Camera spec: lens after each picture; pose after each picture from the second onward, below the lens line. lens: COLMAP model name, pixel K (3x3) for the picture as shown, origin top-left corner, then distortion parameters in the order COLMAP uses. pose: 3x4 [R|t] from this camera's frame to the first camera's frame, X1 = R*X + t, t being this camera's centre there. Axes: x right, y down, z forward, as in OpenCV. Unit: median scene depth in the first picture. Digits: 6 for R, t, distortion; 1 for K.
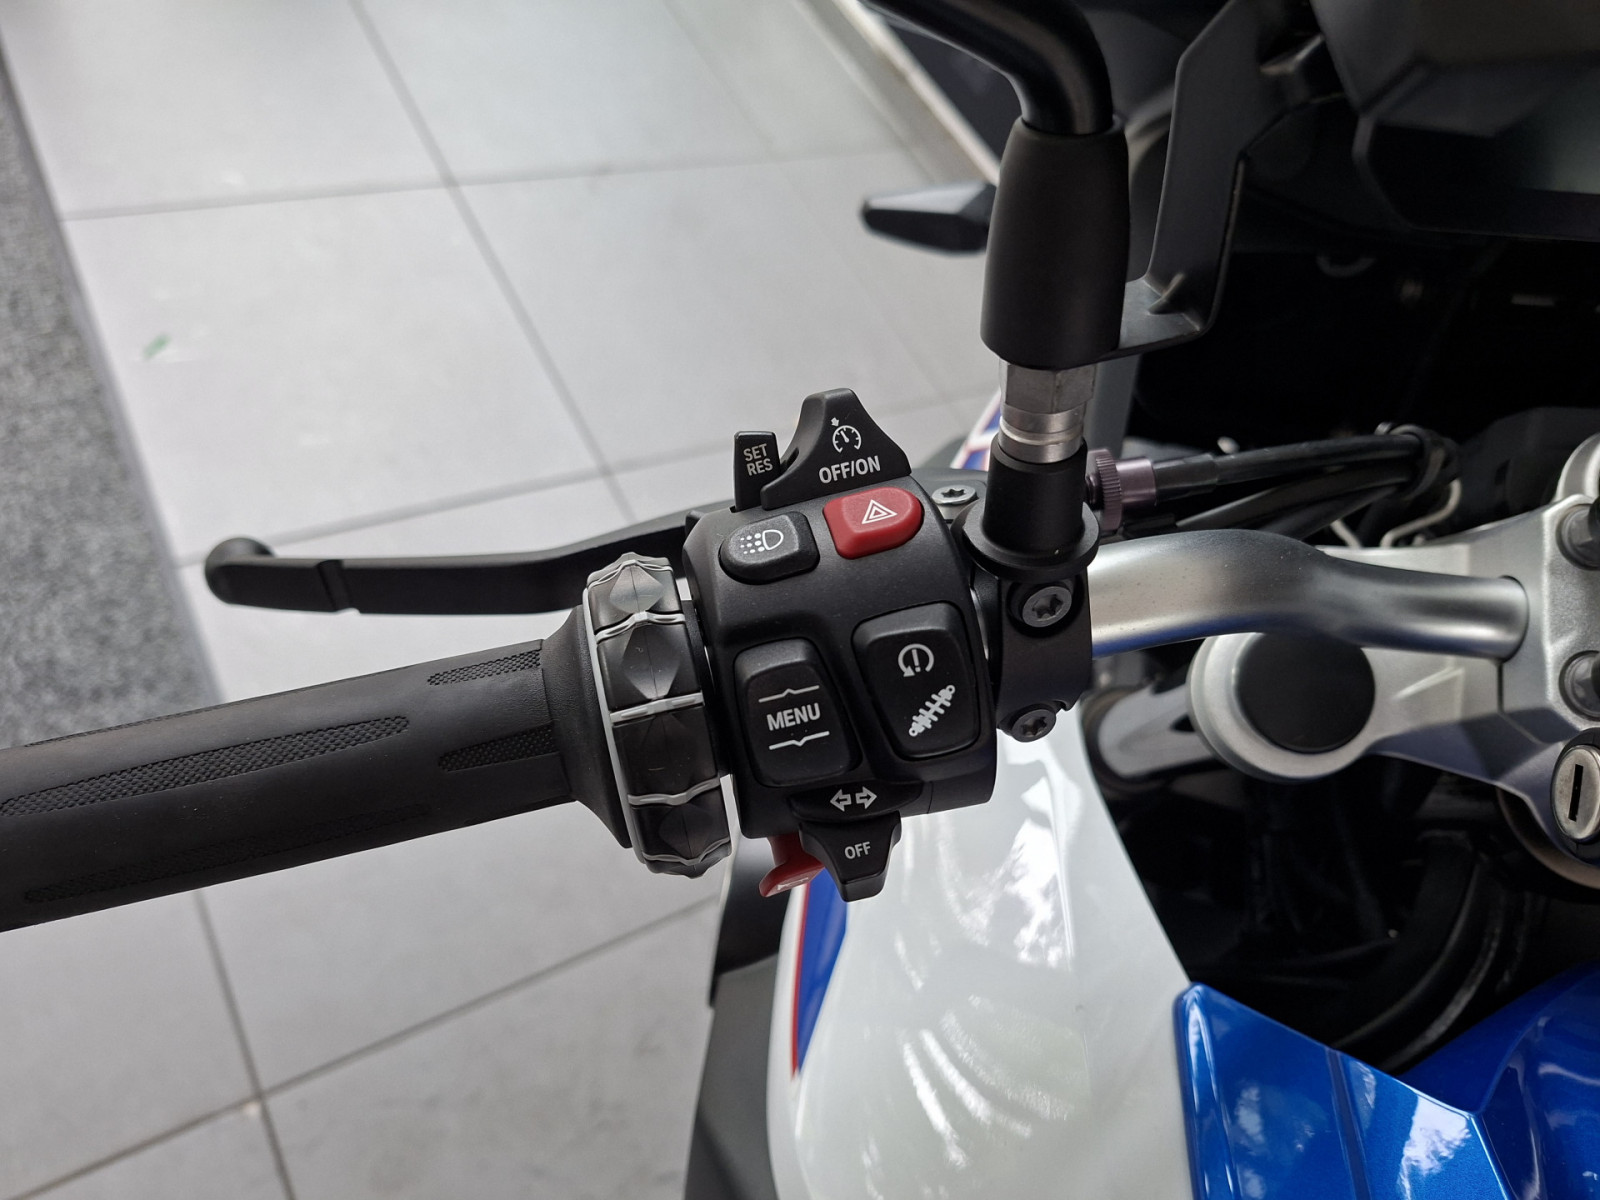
lens RADIAL K [[1138.3, 0, 805.9], [0, 1138.3, 608.7], [0, 0, 1]] dist [0.075905, -0.083985]
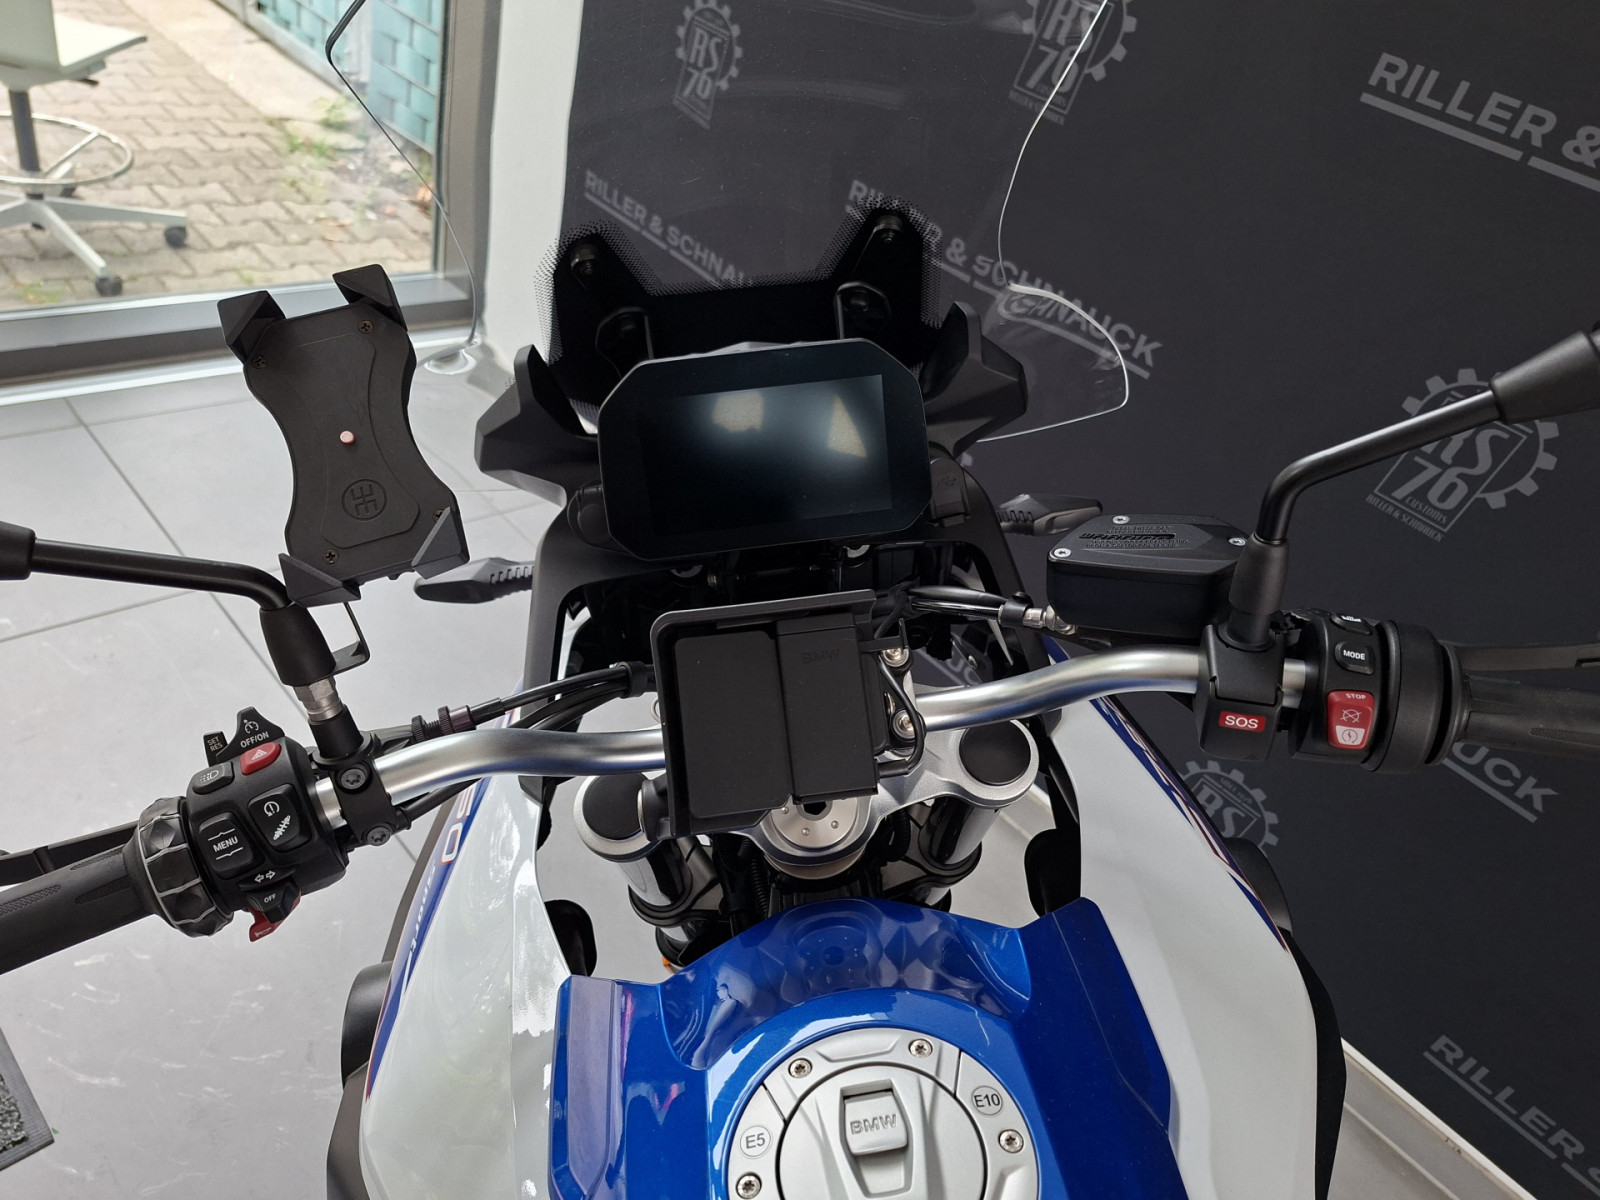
lens RADIAL K [[1138.3, 0, 805.9], [0, 1138.3, 608.7], [0, 0, 1]] dist [0.075905, -0.083985]
pose [[0.970485, -0.191119, 0.147080, 0.893145], [0.220581, 0.949997, -0.221019, 0.421886], [-0.097485, 0.246939, 0.964115, -1.560709]]
